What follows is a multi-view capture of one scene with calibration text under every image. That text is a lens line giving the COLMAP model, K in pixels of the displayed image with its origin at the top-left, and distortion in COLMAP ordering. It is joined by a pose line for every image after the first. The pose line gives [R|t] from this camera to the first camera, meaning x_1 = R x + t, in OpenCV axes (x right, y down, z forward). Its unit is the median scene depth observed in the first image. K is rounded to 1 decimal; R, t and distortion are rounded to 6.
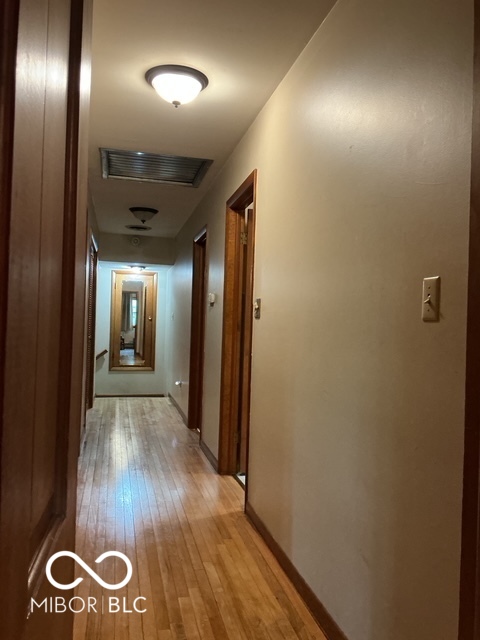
lens RADIAL K [[544.9, 0, 240.0], [0, 544.9, 320.0], [0, 0, 1]] dist [0.068213, -0.088857]
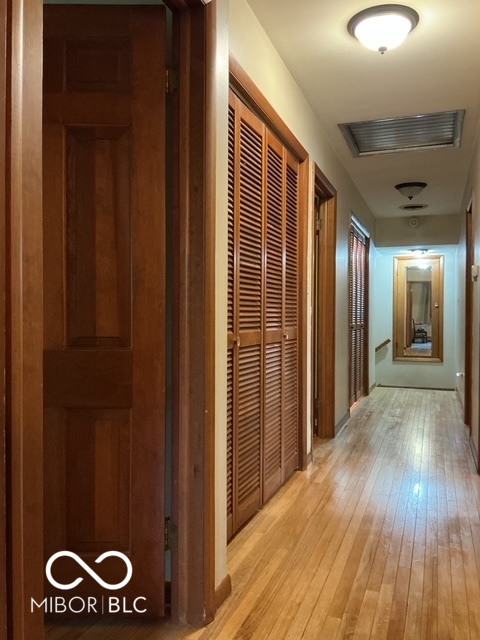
lens RADIAL K [[544.9, 0, 240.0], [0, 544.9, 320.0], [0, 0, 1]] dist [0.068213, -0.088857]
pose [[0.837254, -0.024266, -0.546276, 0.086043], [0.025077, 0.999668, -0.005972, 0.026056], [0.546239, -0.008699, 0.837584, 0.056041]]
